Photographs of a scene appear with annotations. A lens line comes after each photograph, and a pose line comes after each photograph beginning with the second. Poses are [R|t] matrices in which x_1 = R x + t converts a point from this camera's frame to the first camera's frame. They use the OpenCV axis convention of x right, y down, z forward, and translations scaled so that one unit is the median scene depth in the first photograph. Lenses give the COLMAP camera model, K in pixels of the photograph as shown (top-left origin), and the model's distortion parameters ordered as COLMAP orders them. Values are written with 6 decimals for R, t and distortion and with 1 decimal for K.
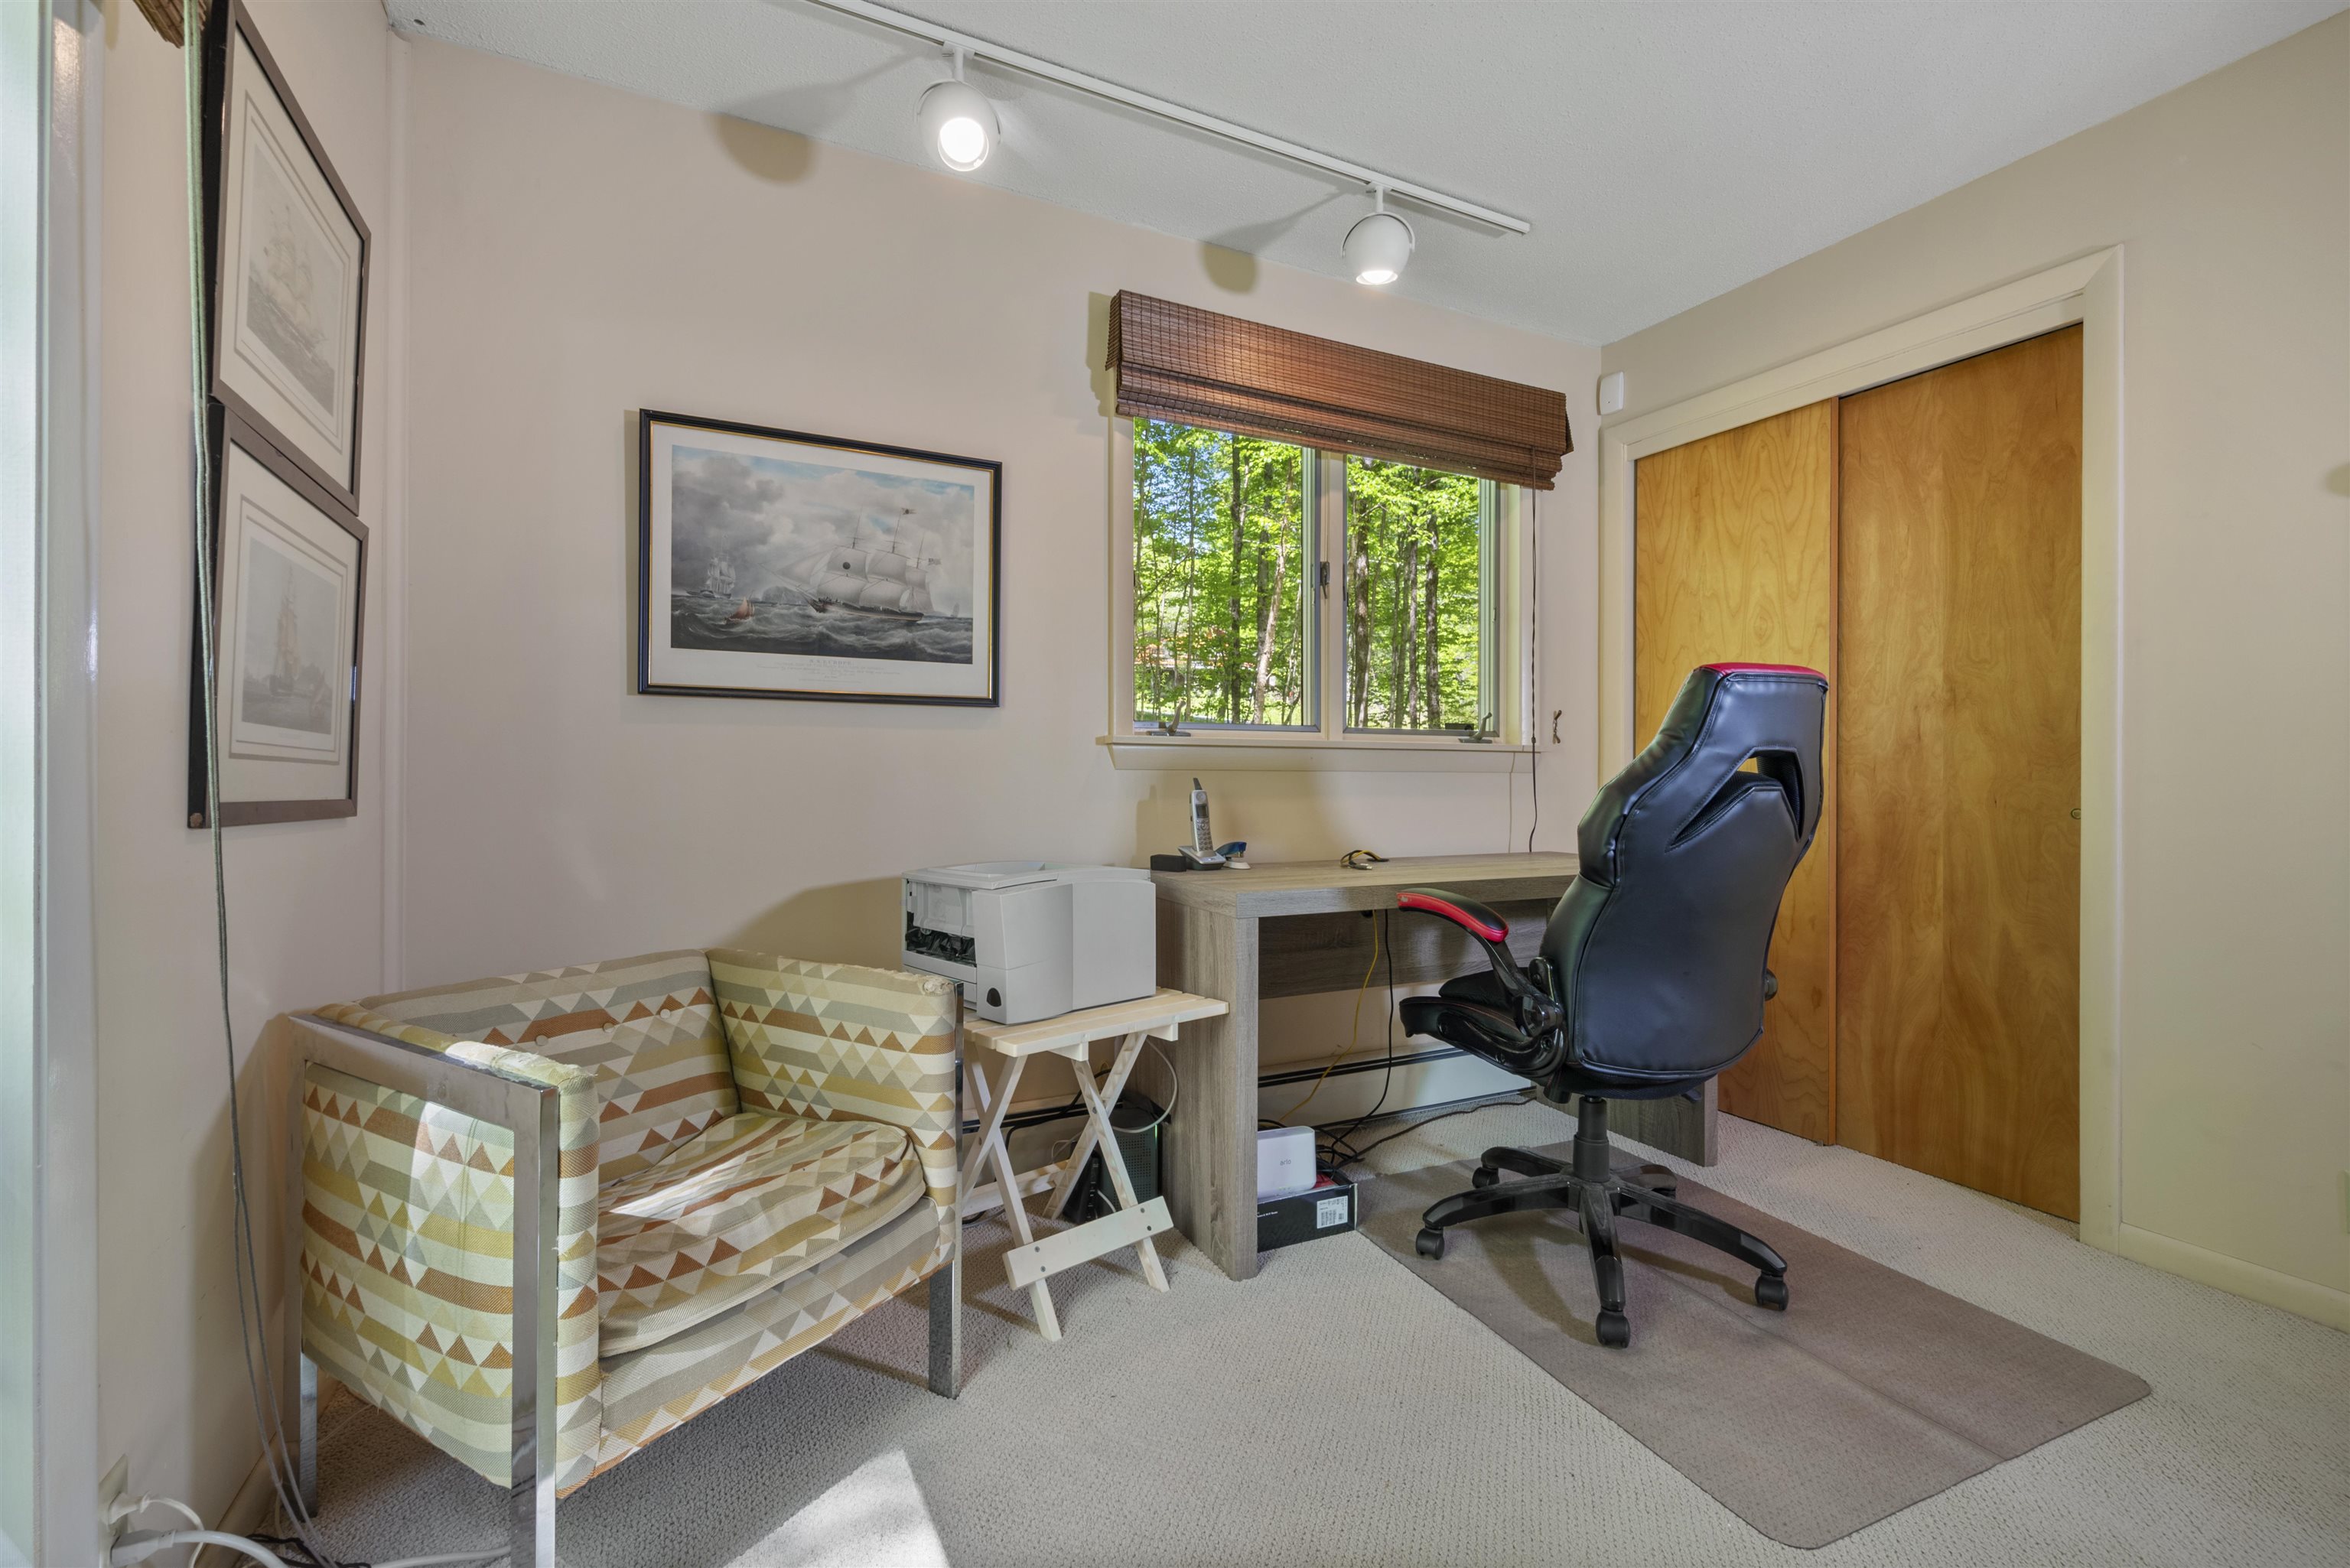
lens RADIAL K [[1009.3, 0, 1172.9], [0, 1009.3, 776.0], [0, 0, 1]] dist [-0.001115, 0.000122]
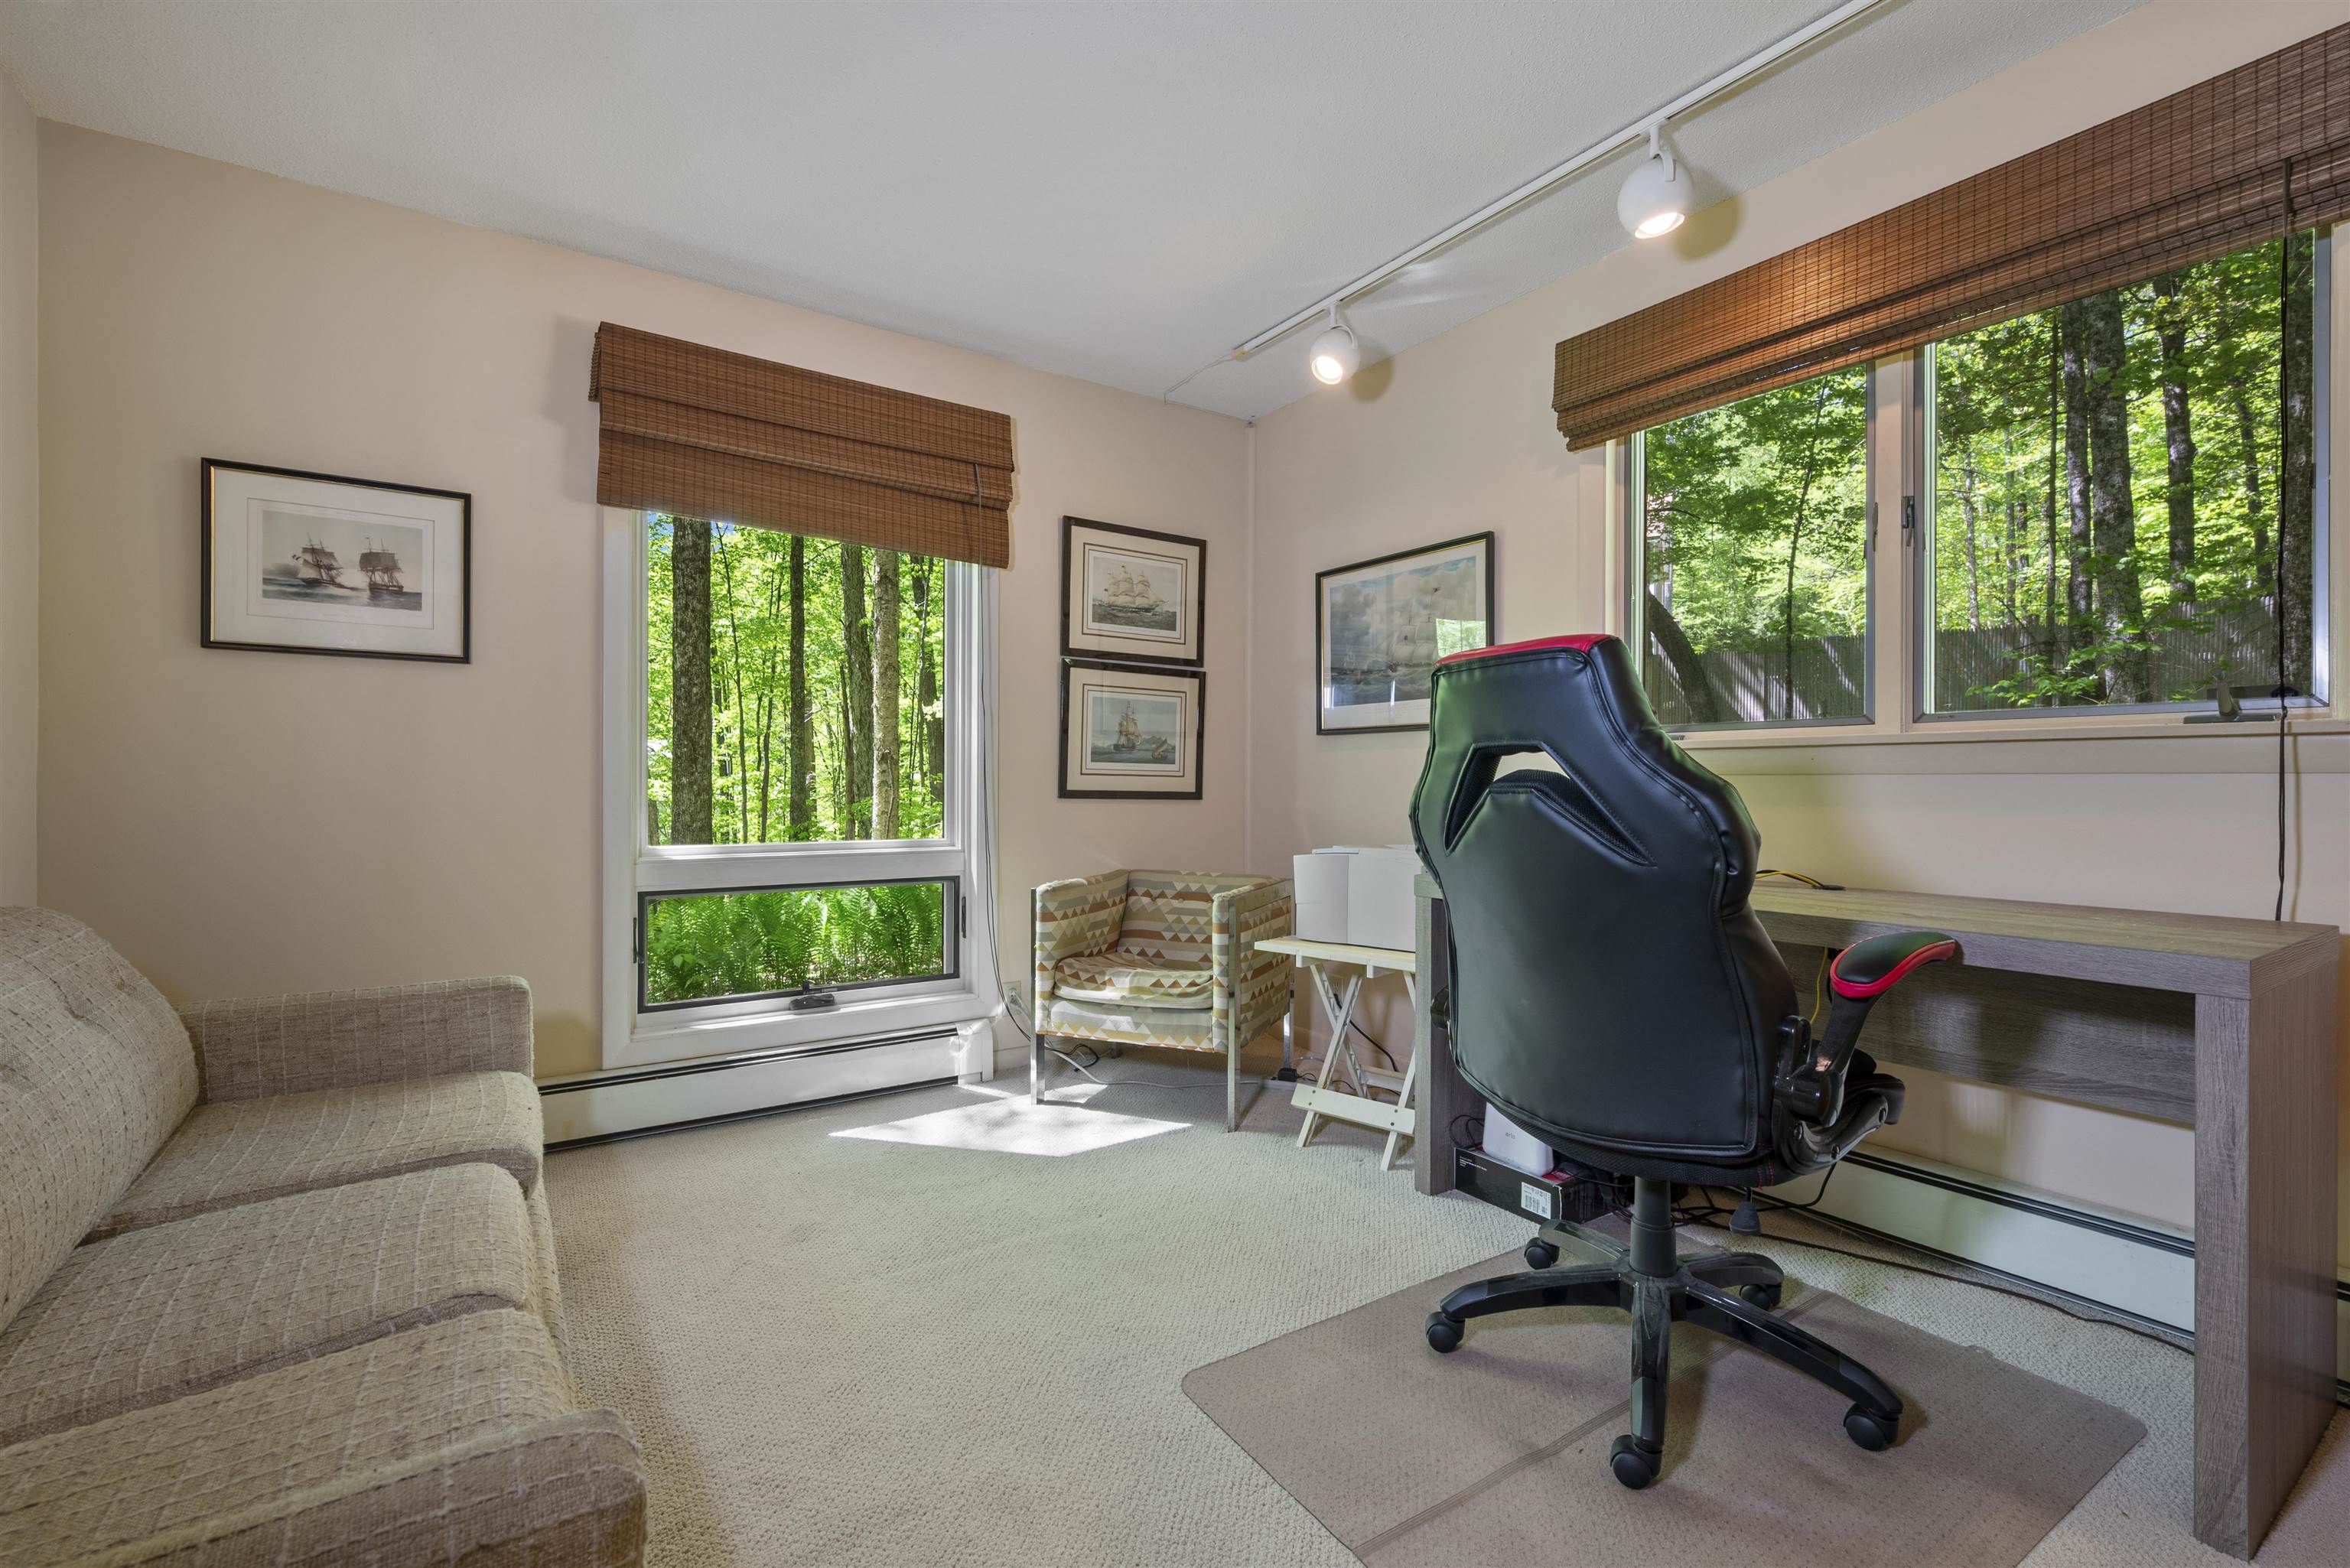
lens RADIAL K [[1009.3, 0, 1172.9], [0, 1009.3, 776.0], [0, 0, 1]] dist [-0.001115, 0.000122]
pose [[0.136377, -0.010415, -0.990602, 1.140968], [-0.000214, 0.999944, -0.010543, 0.008326], [0.990657, 0.001649, 0.136367, 0.494212]]
